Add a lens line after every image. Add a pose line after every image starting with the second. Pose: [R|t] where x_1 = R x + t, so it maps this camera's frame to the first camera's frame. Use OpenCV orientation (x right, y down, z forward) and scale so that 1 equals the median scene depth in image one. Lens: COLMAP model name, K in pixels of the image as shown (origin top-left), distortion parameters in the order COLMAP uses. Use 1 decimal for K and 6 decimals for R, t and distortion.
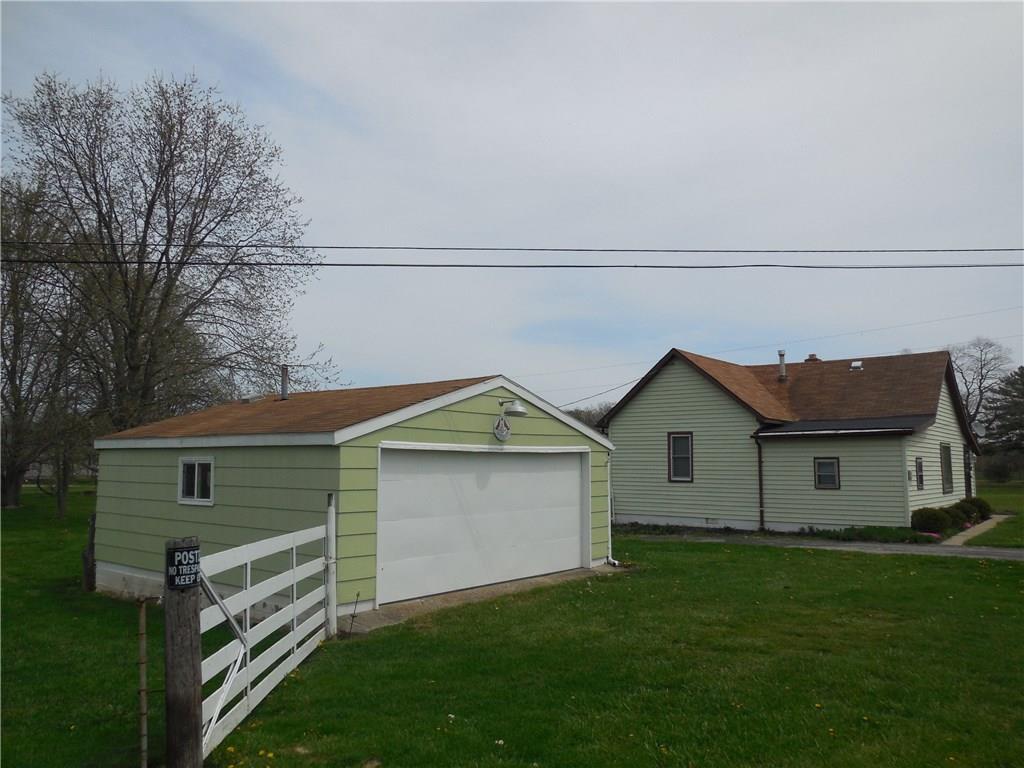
lens RADIAL K [[784.5, 0, 508.4], [0, 784.5, 380.3], [0, 0, 1]] dist [-0.011459, 0.004096]
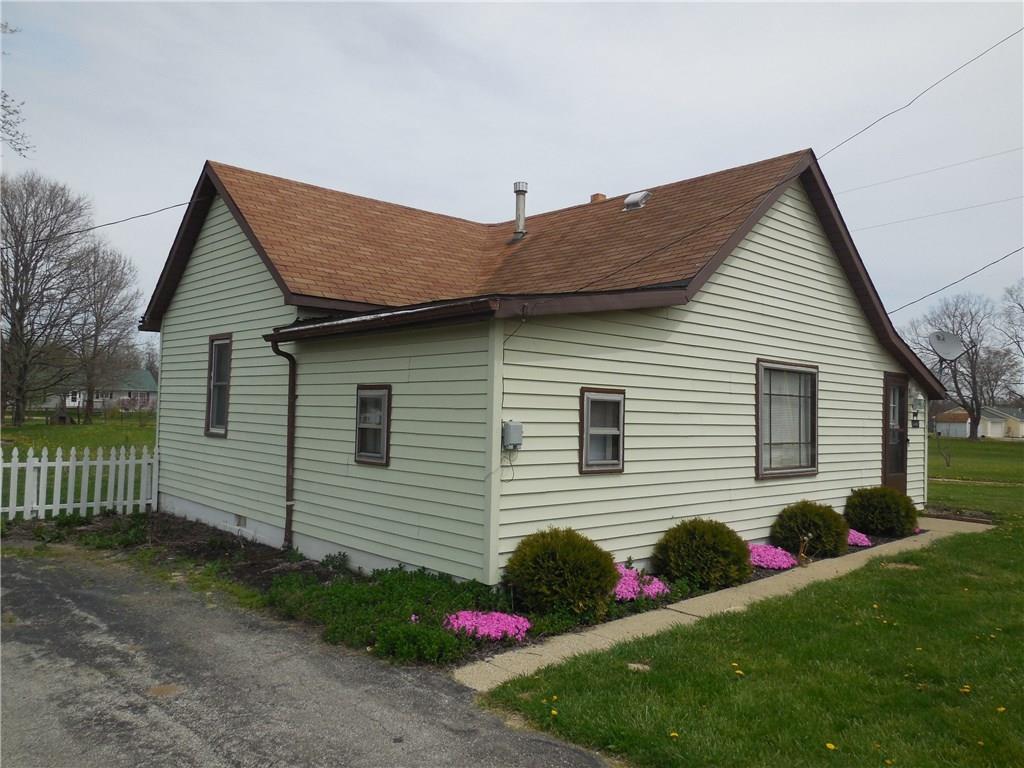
lens RADIAL K [[784.5, 0, 510.8], [0, 784.5, 380.5], [0, 0, 1]] dist [-0.011459, 0.004096]
pose [[0.985715, 0.012348, -0.167971, 0.517646], [-0.000863, 0.997666, 0.068273, 0.065866], [0.168422, -0.067153, 0.983425, 0.594903]]
